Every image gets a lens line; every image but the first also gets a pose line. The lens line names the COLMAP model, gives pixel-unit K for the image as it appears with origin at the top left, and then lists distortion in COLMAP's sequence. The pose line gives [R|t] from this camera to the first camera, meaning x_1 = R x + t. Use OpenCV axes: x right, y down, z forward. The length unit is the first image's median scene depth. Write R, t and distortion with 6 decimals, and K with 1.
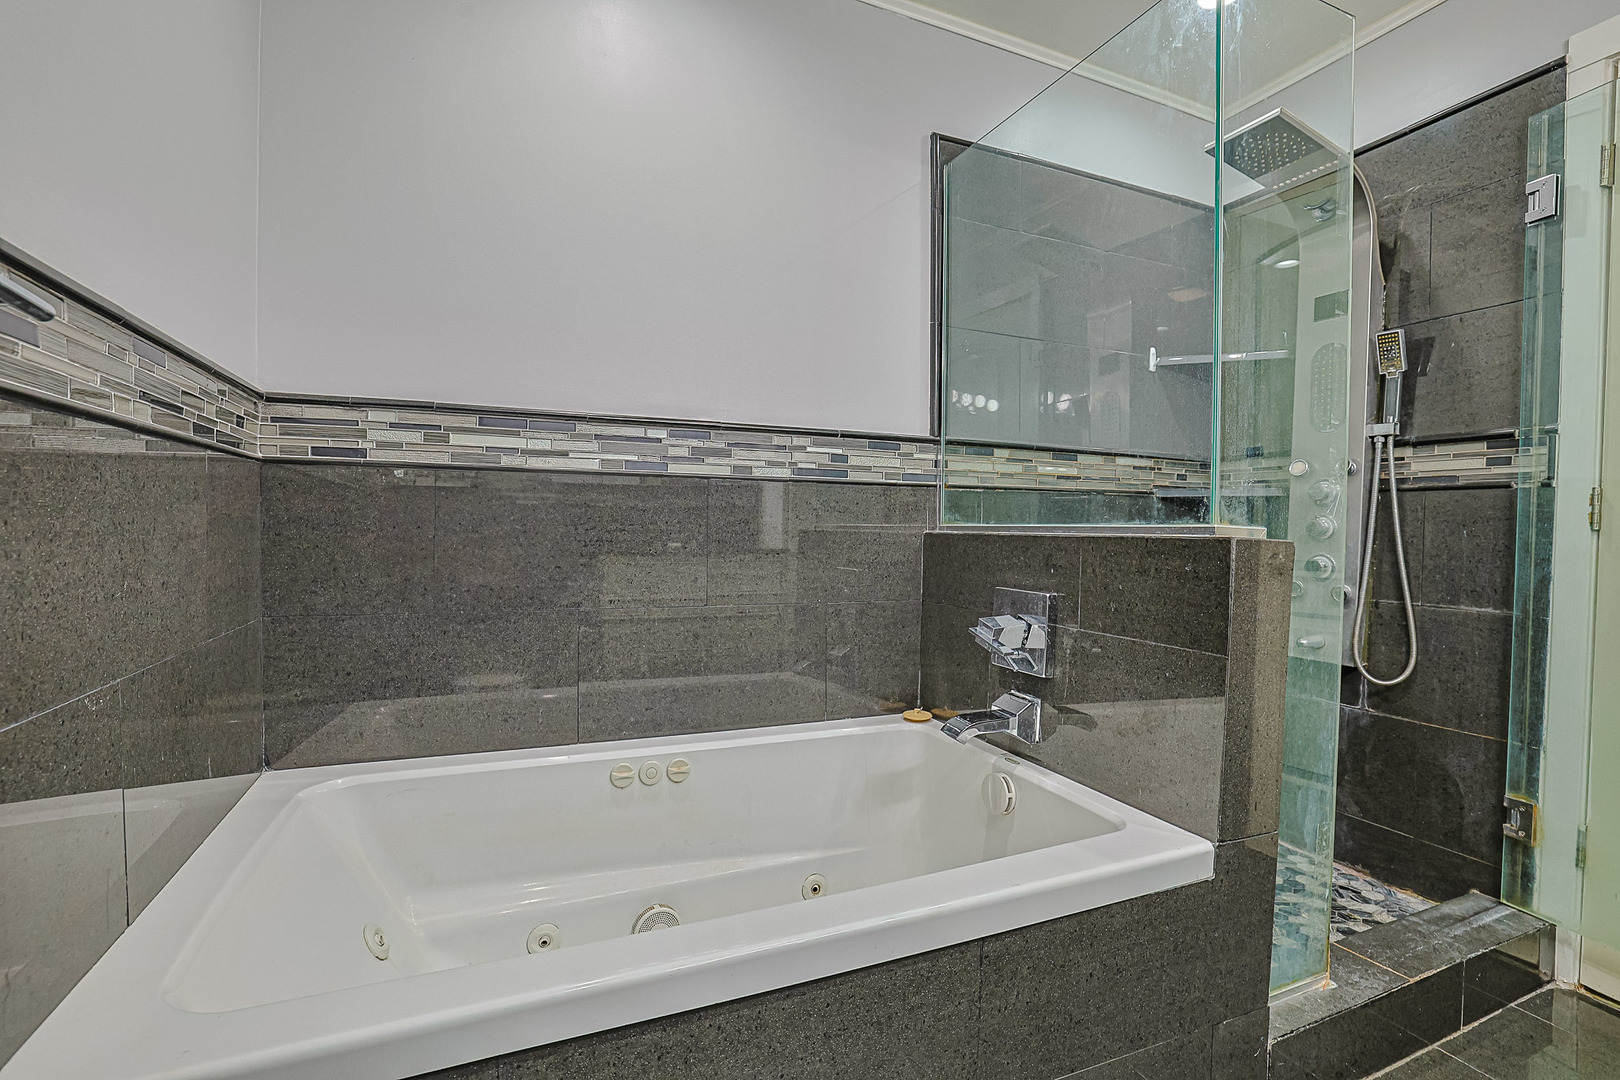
lens RADIAL K [[729.0, 0, 810.0], [0, 729.0, 540.0], [0, 0, 1]] dist [-0.044674, 0.012986]
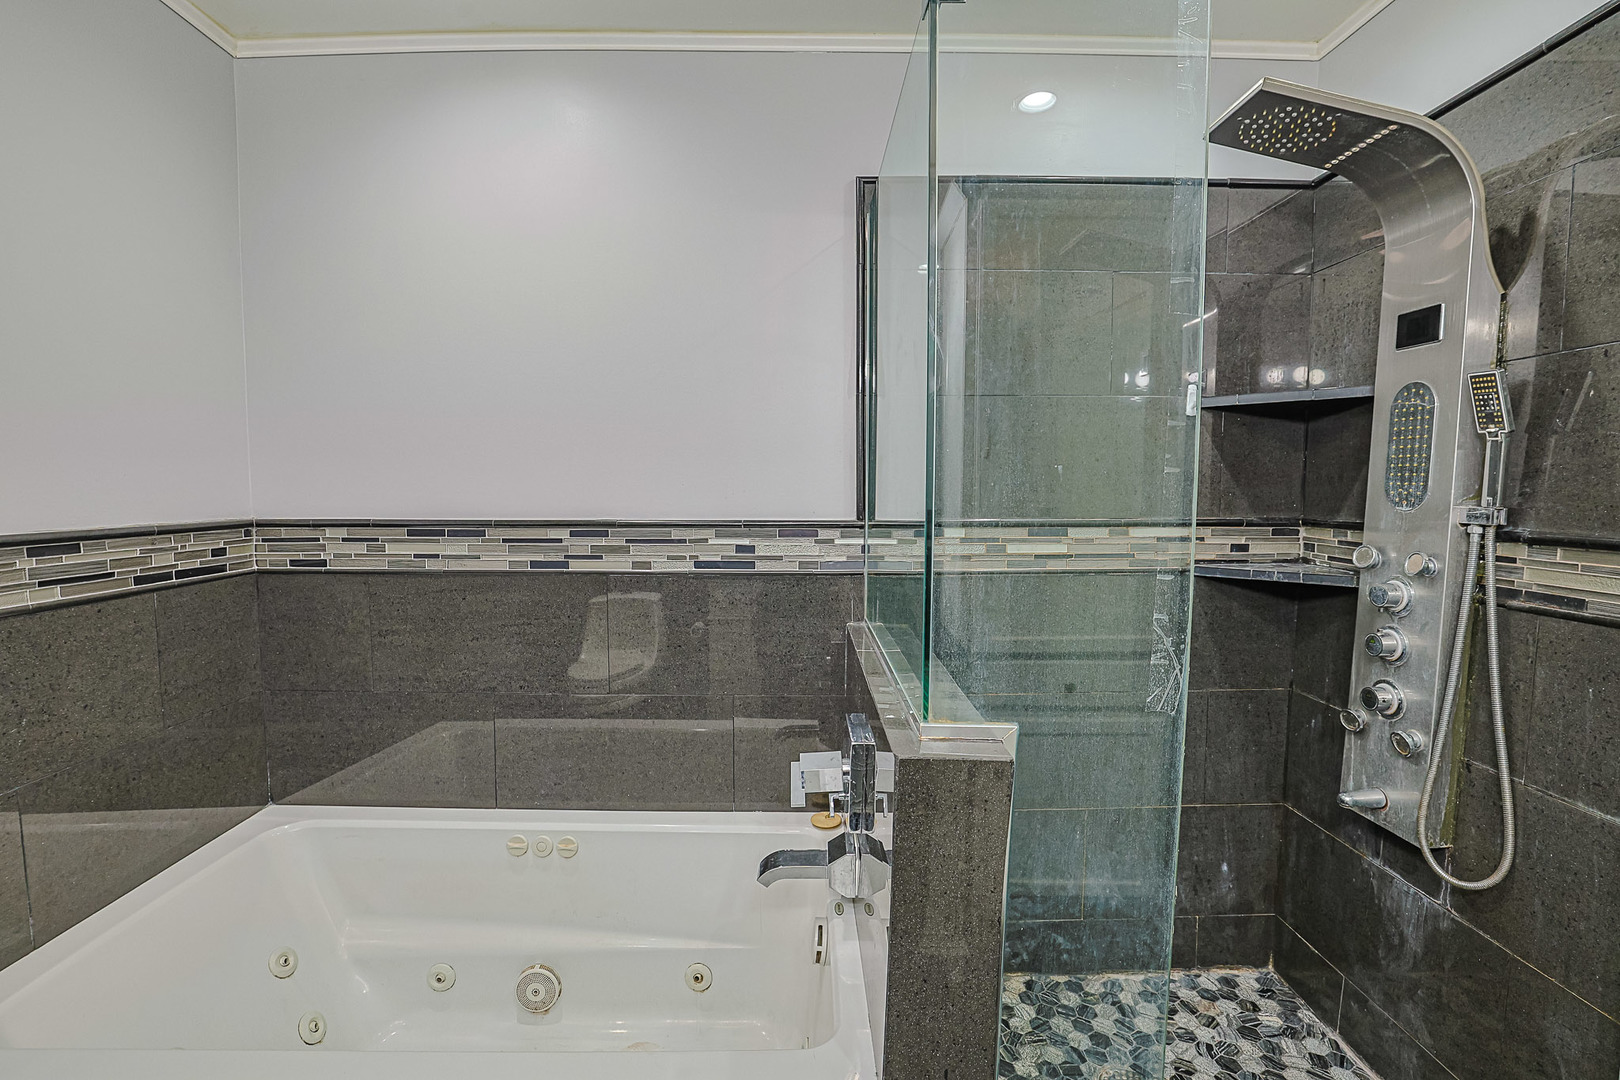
lens RADIAL K [[729.0, 0, 810.0], [0, 729.0, 540.0], [0, 0, 1]] dist [-0.044674, 0.012986]
pose [[0.922240, 0.016928, -0.386247, 0.502156], [0.002249, 0.998789, 0.049142, -0.174631], [0.386611, -0.046189, 0.921085, 0.143701]]
